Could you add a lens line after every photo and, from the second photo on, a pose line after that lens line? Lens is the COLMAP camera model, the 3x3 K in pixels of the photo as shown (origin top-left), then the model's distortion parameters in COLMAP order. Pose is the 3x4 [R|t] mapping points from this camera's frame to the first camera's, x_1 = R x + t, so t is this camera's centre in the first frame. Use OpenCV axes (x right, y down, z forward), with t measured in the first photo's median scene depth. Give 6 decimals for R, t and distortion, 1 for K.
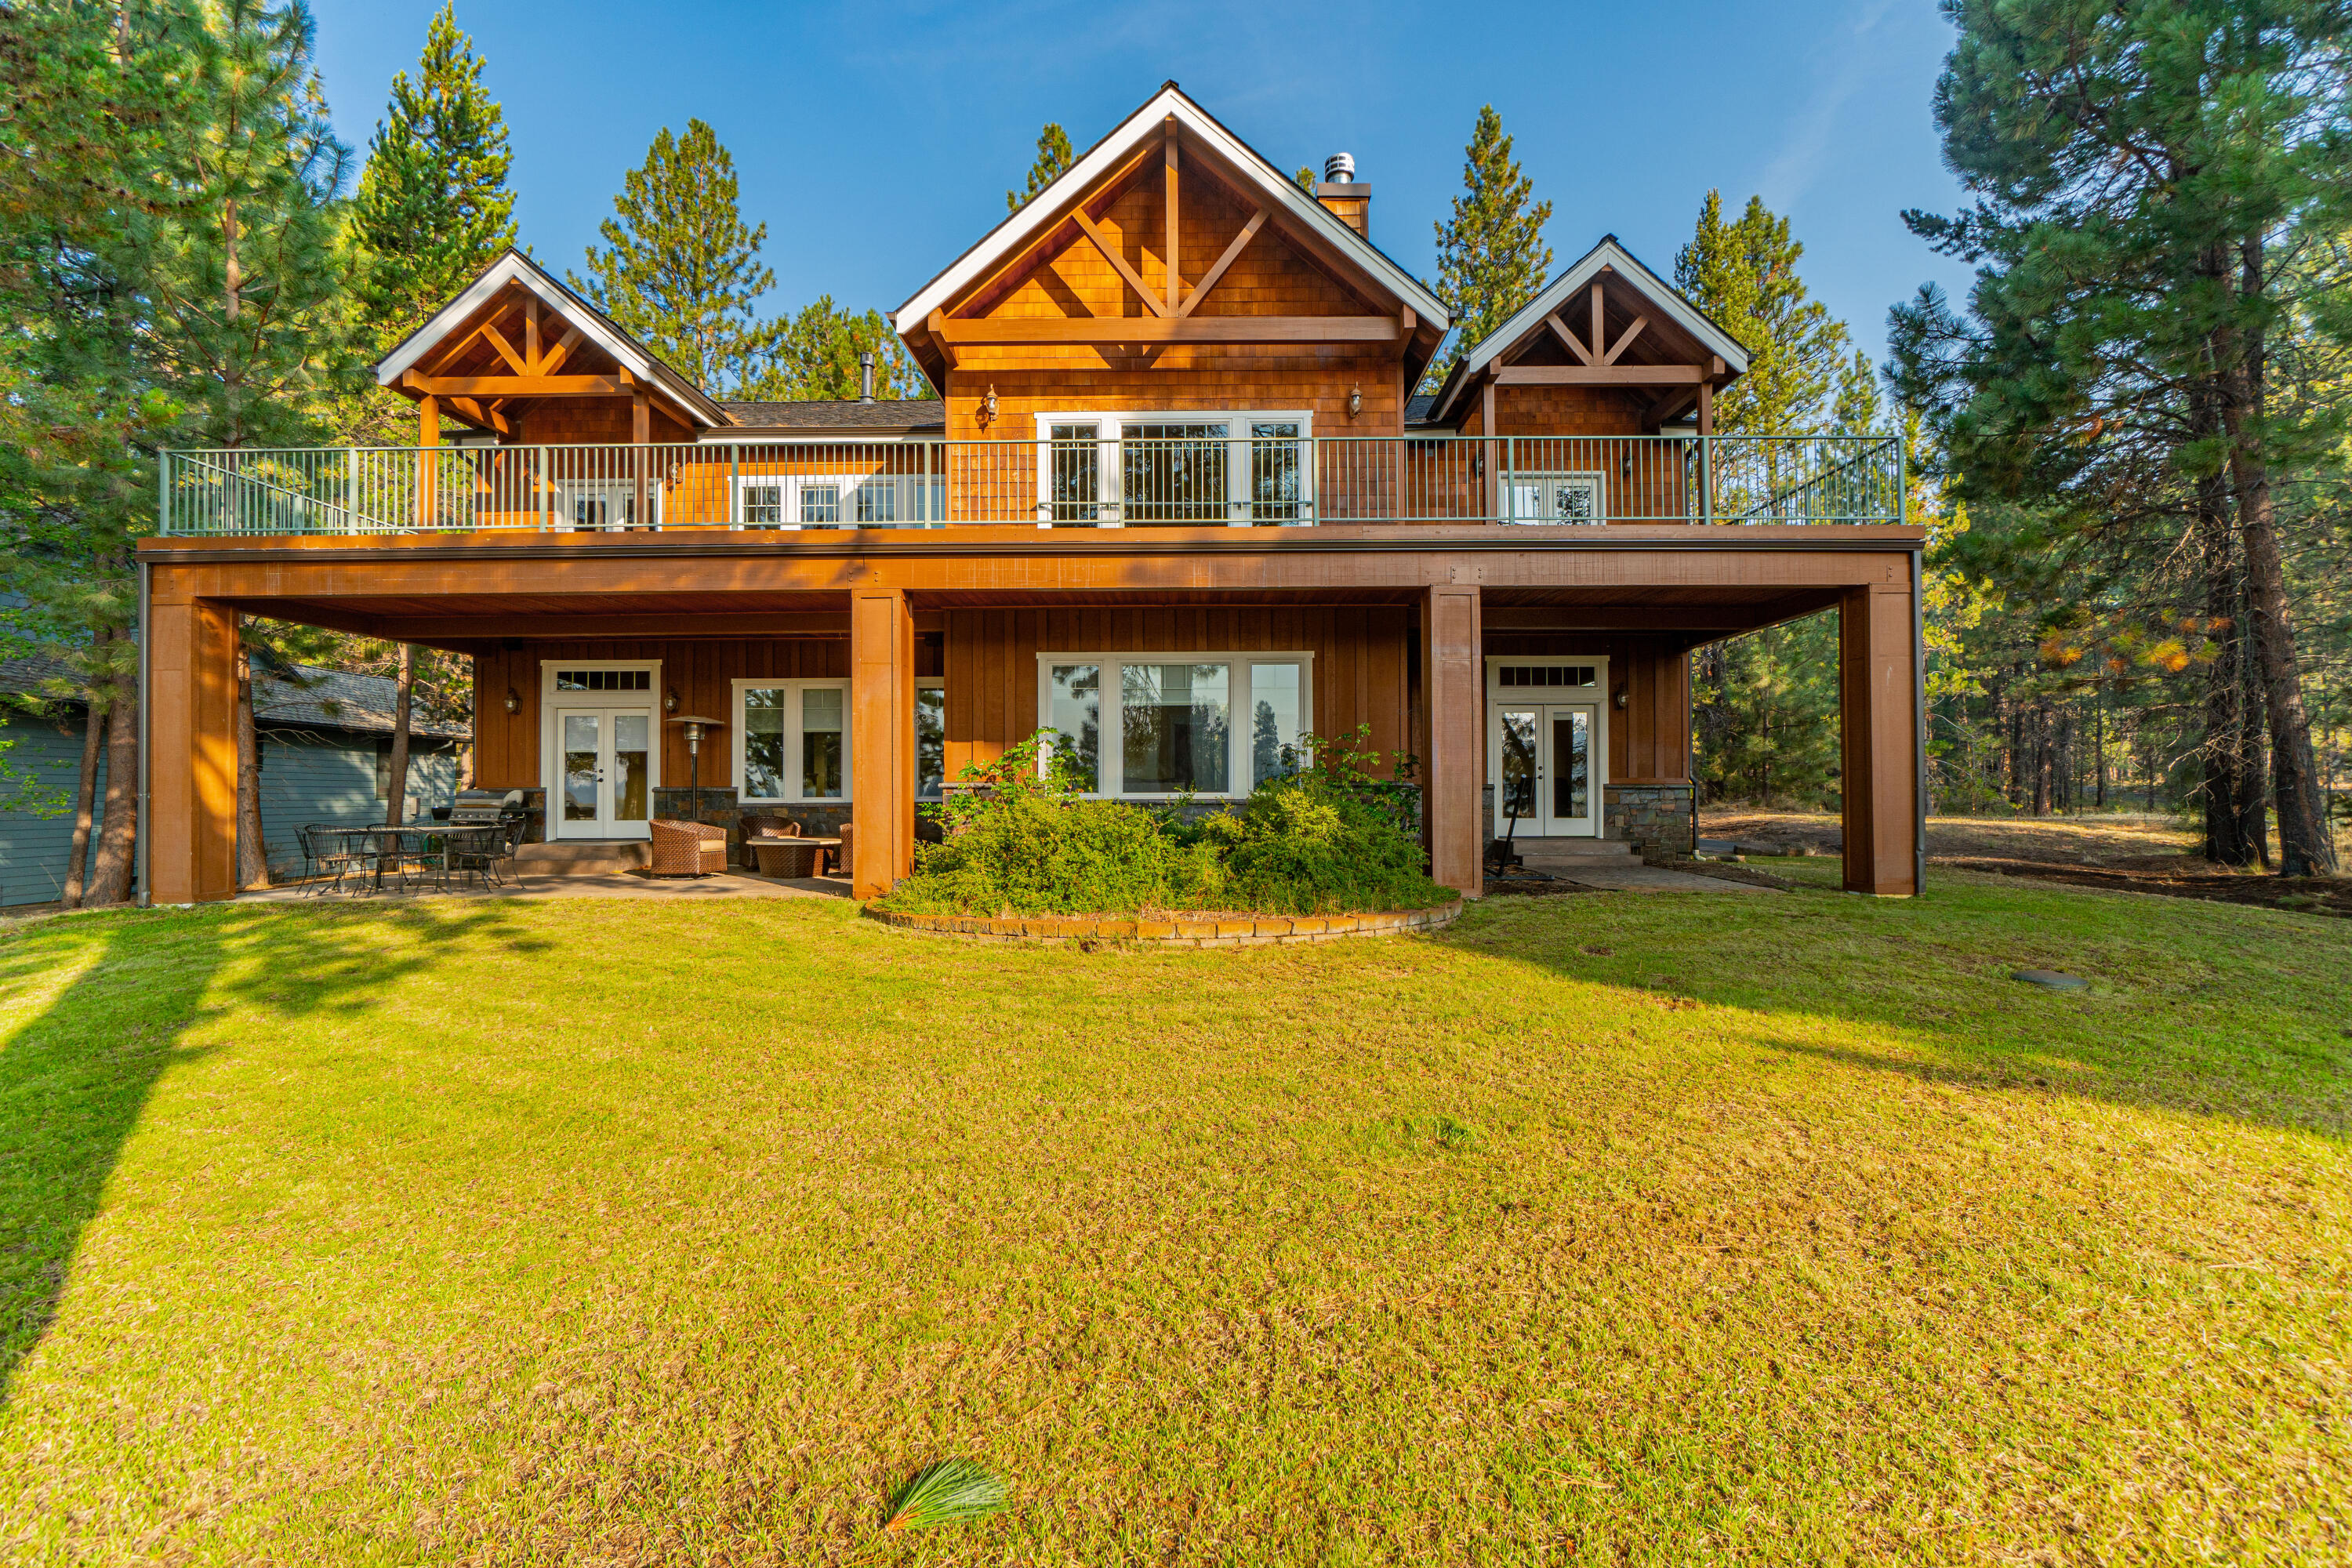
lens RADIAL K [[1028.6, 0, 1197.4], [0, 1028.6, 783.4], [0, 0, 1]] dist [-0.005861, 0.000215]
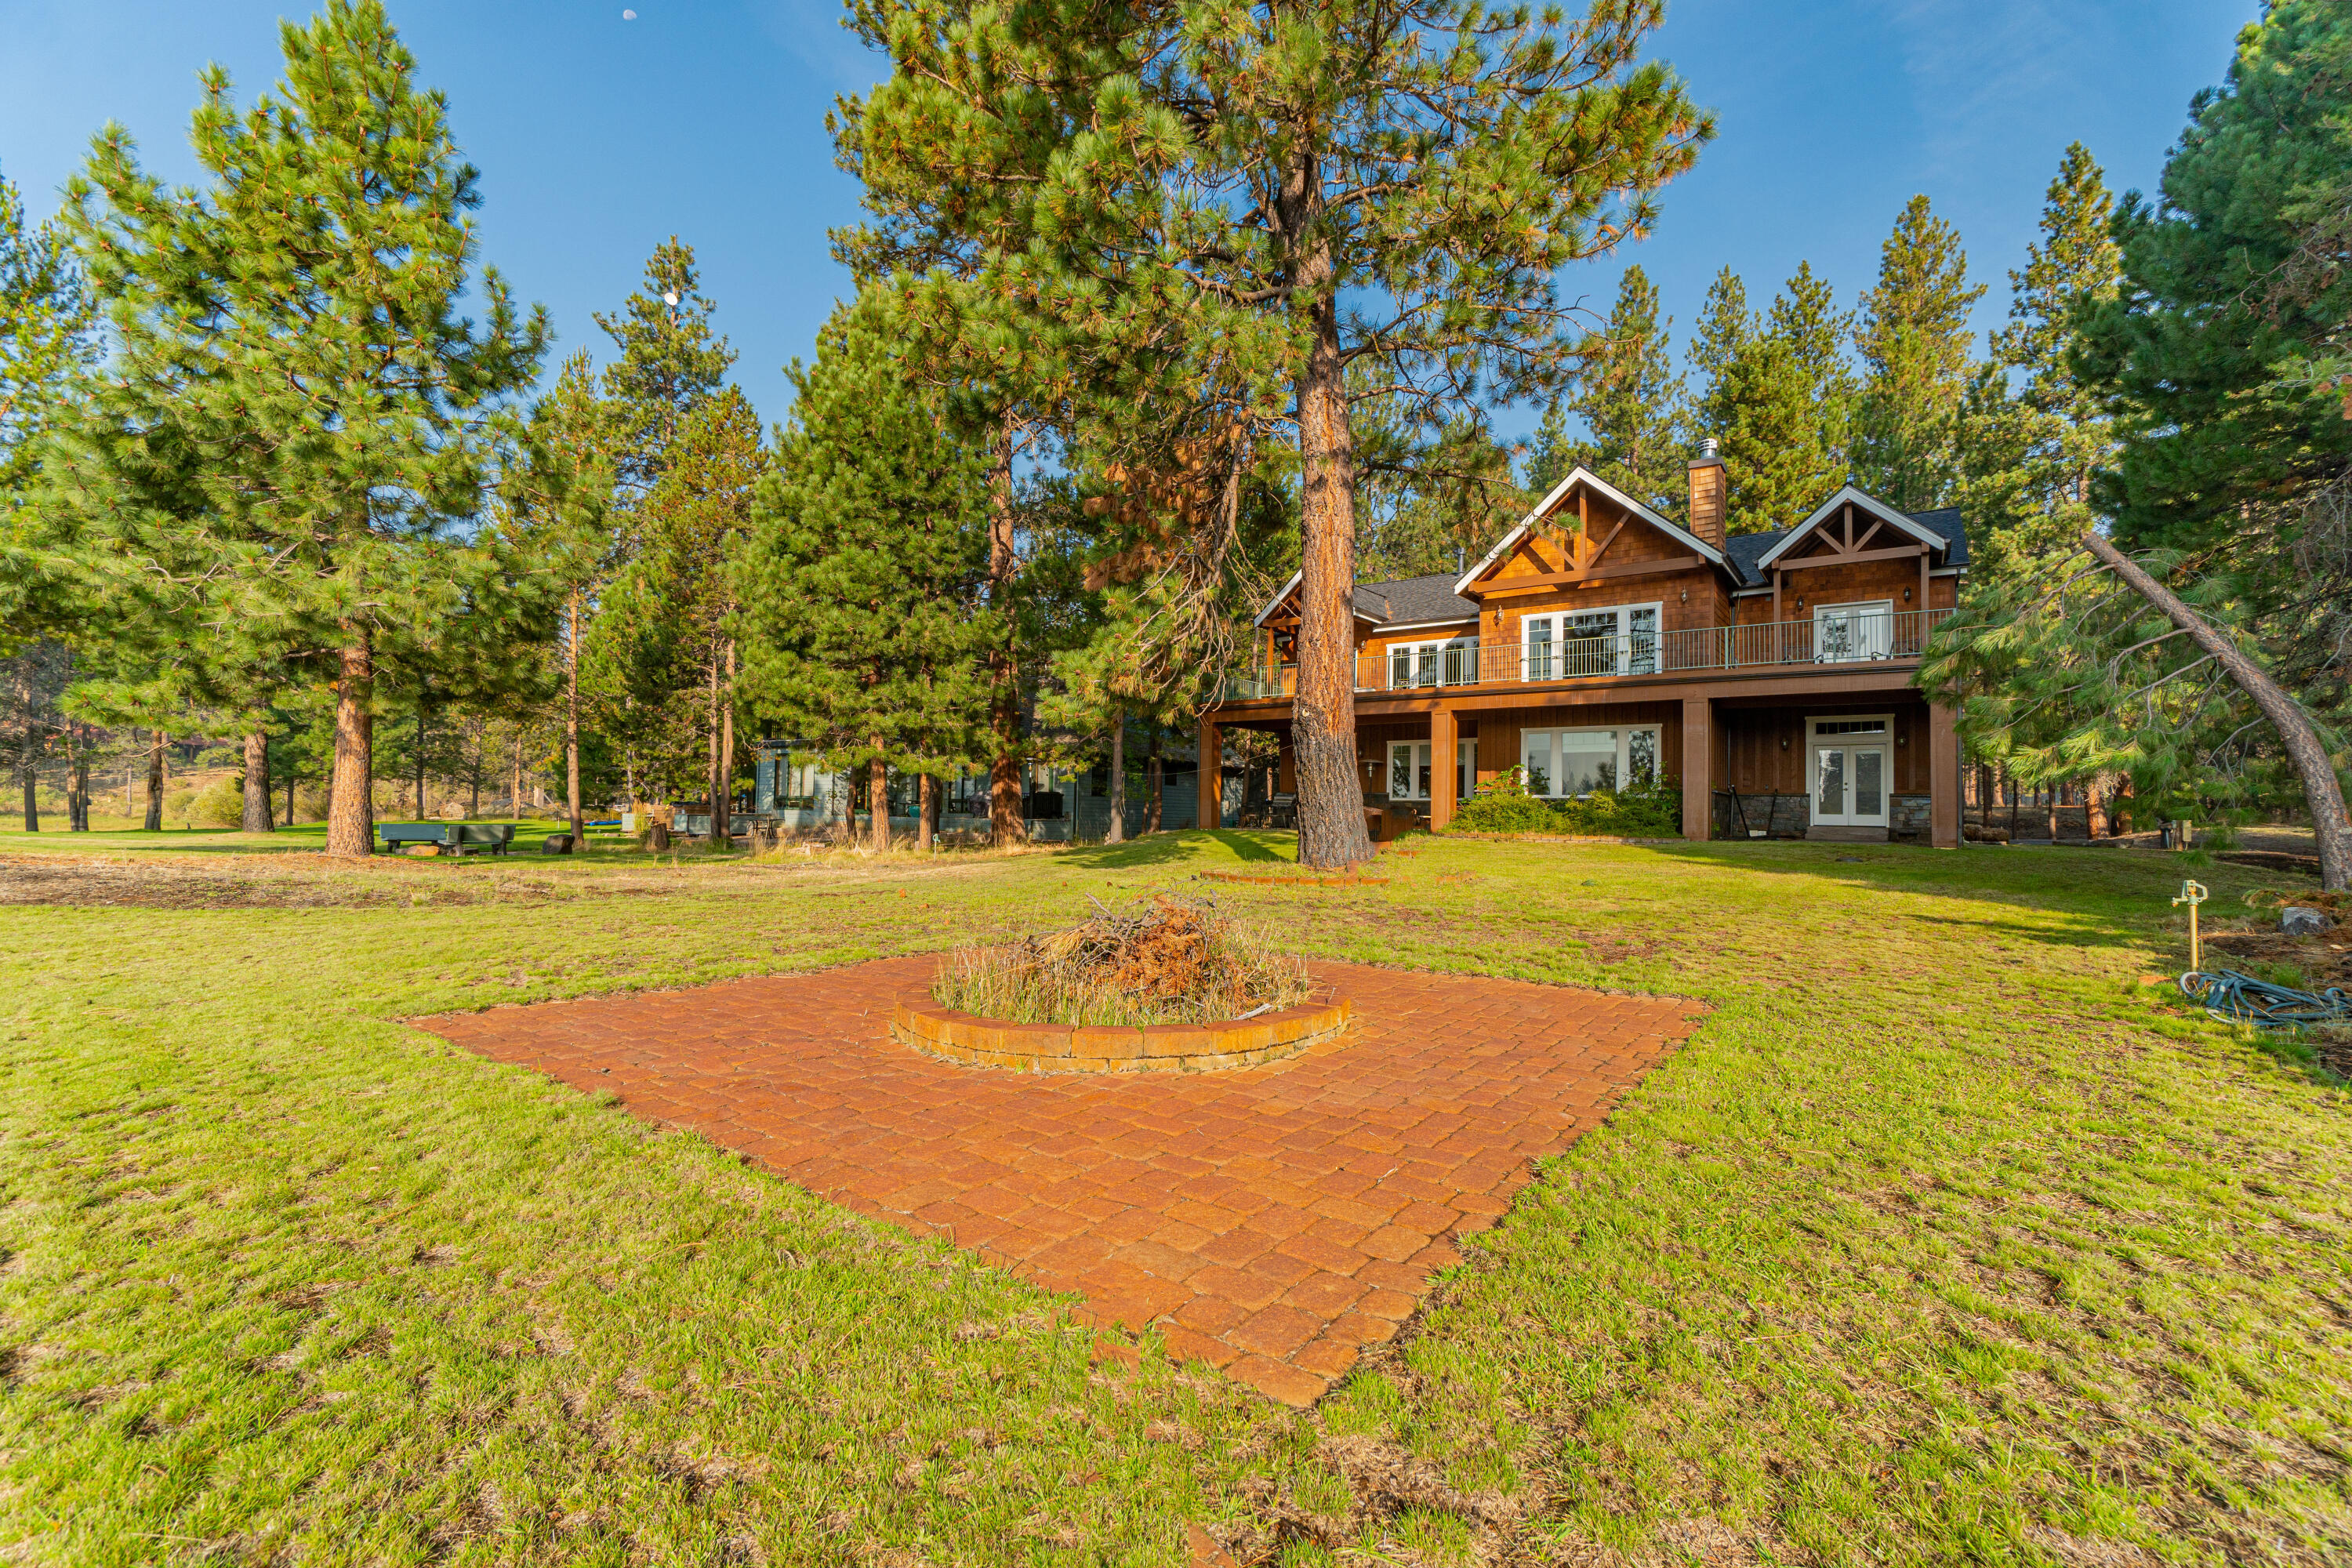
lens RADIAL K [[1028.6, 0, 1197.4], [0, 1028.6, 783.4], [0, 0, 1]] dist [-0.005861, 0.000215]
pose [[0.820968, -0.001317, -0.570973, 0.504646], [-0.012979, 0.999696, -0.020968, 0.038940], [0.570827, 0.024625, 0.820701, -1.115156]]
